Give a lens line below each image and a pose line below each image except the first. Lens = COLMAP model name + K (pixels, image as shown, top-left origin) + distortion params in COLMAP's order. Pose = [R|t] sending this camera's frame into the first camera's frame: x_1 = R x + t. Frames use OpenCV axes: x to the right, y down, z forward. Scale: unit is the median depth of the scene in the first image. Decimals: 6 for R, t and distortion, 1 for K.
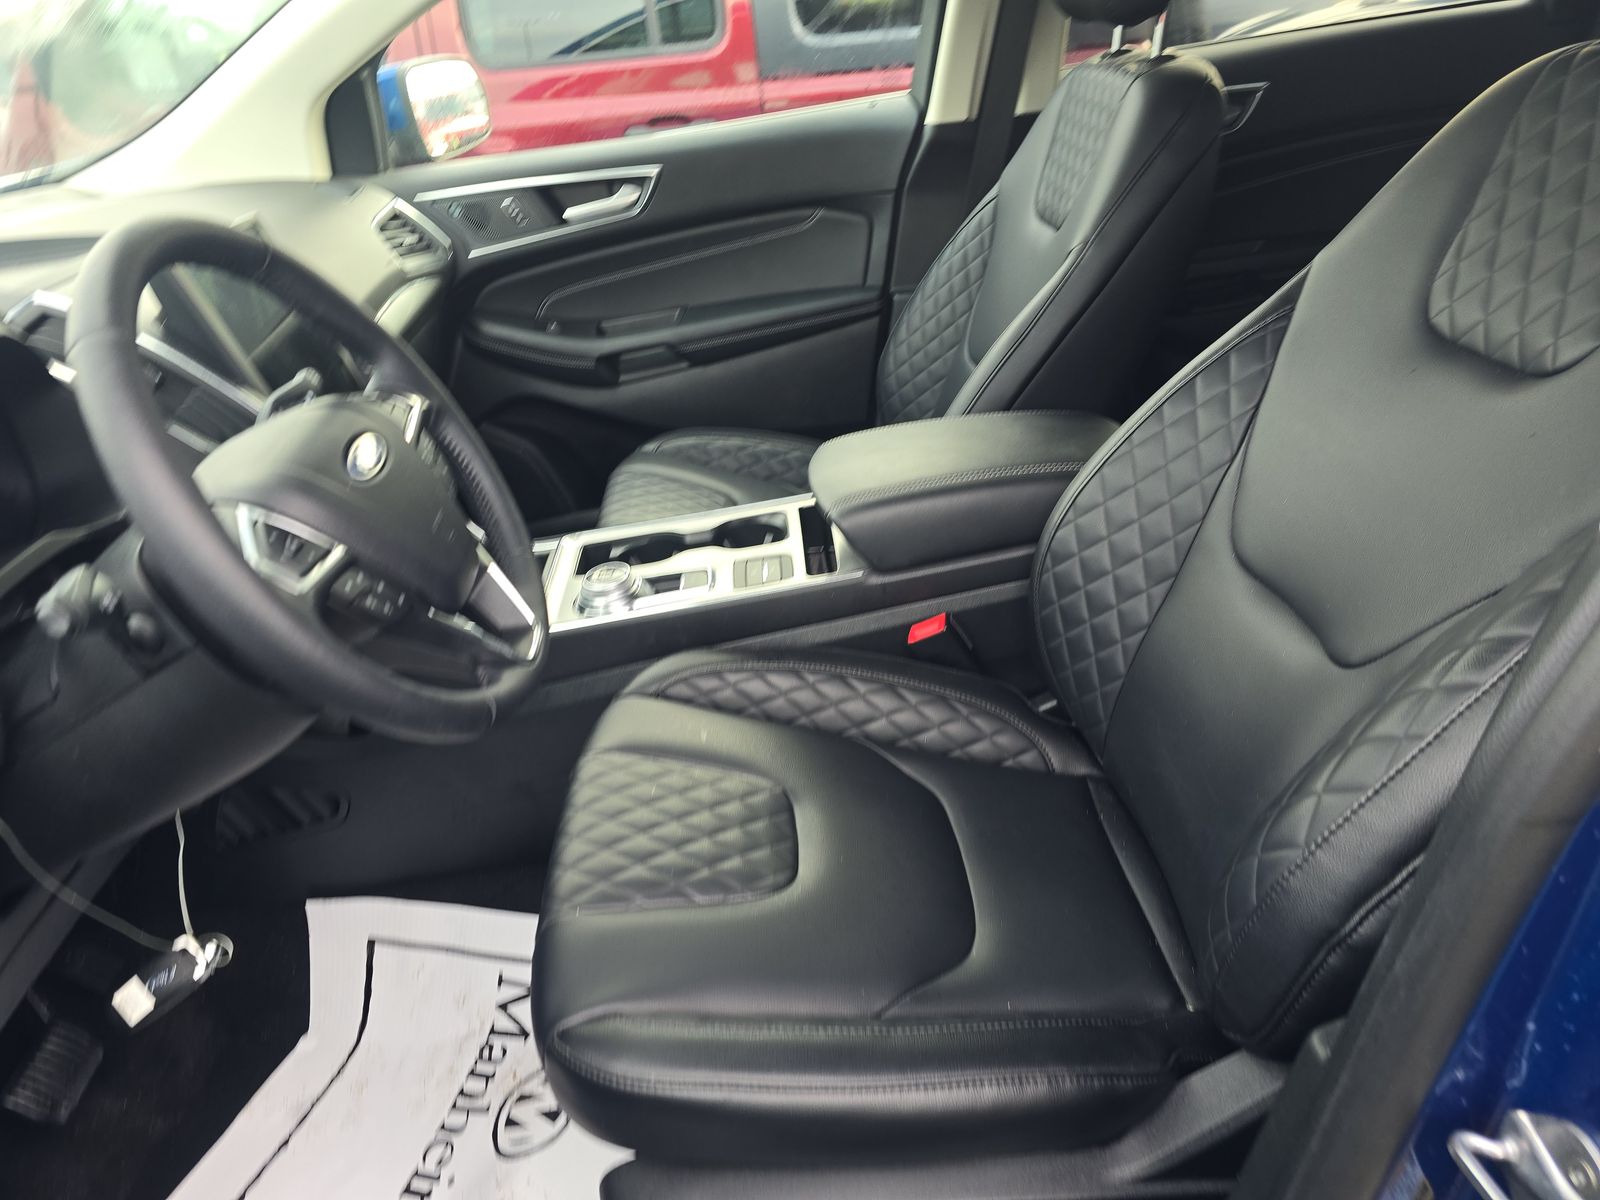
lens RADIAL K [[1088.7, 0, 807.0], [0, 1088.7, 594.6], [0, 0, 1]] dist [0.023979, -0.035831]
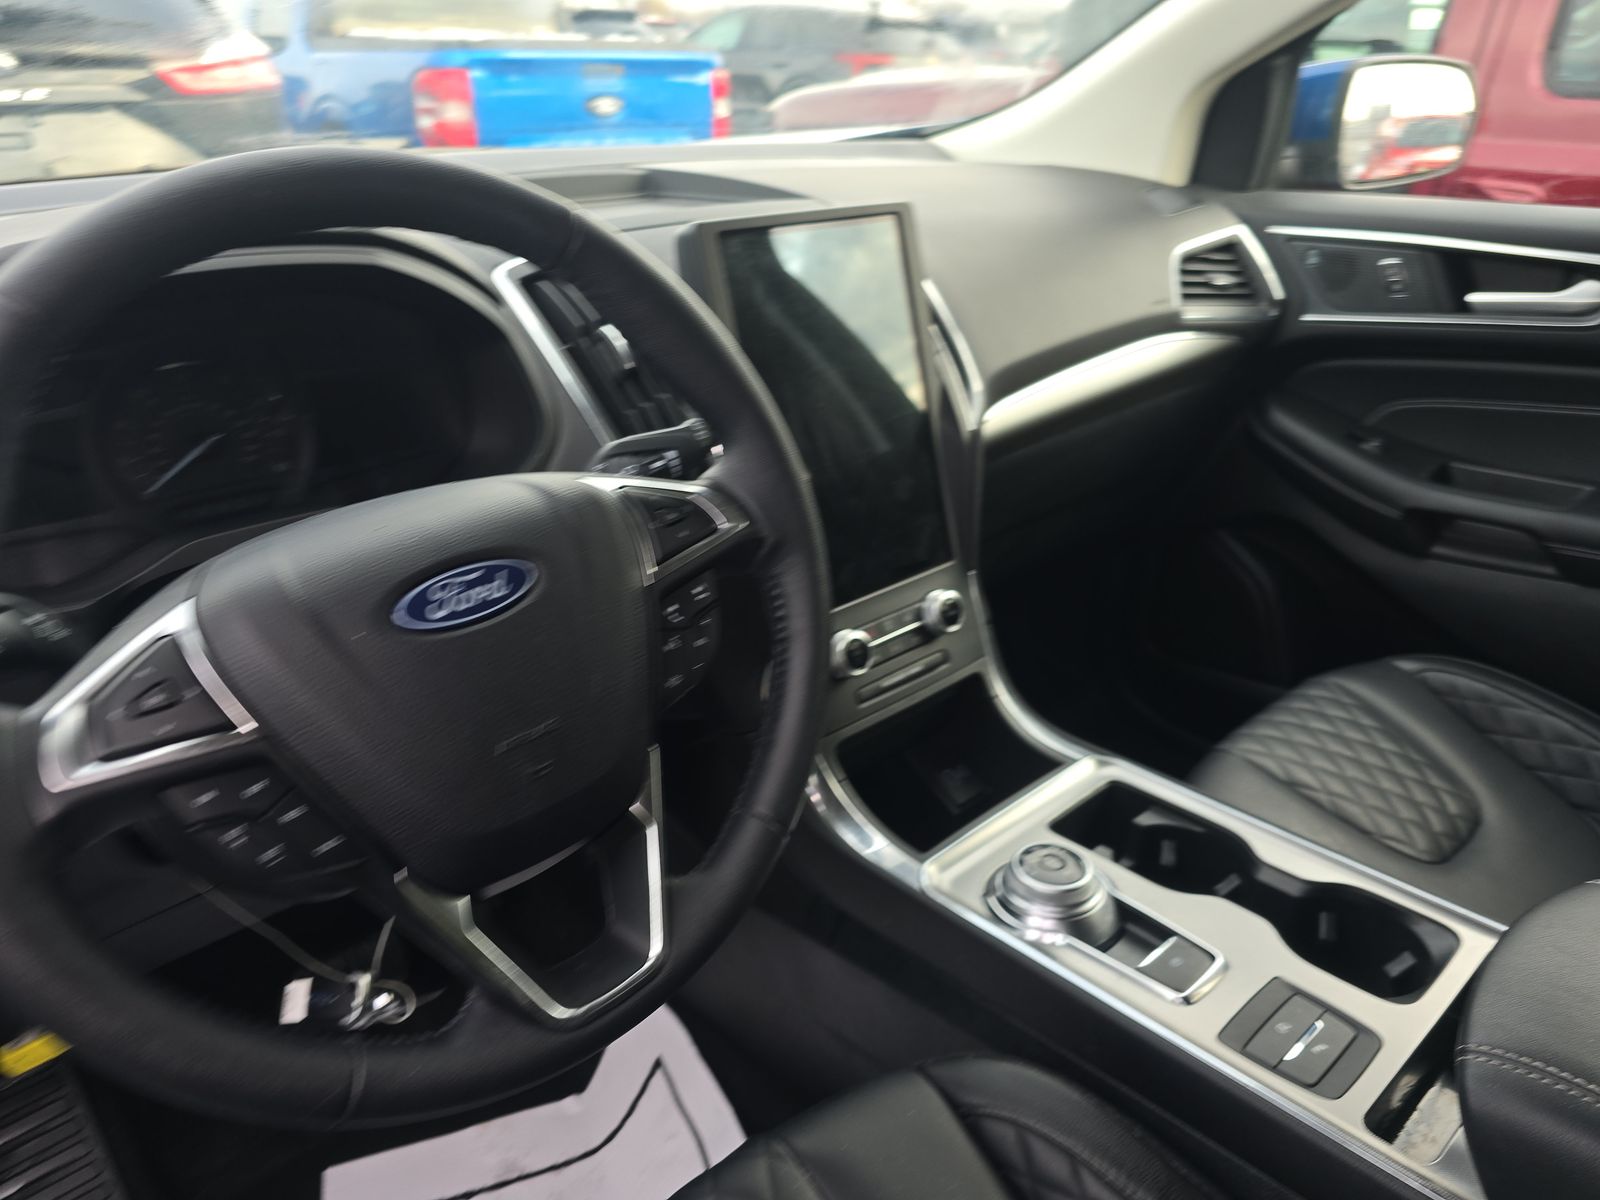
lens RADIAL K [[1088.7, 0, 789.7], [0, 1088.7, 596.6], [0, 0, 1]] dist [0.023979, -0.035831]
pose [[0.614208, 0.423788, -0.665696, 0.043499], [-0.428253, 0.887545, 0.169889, -0.124064], [0.662832, 0.180740, 0.726627, 0.279142]]
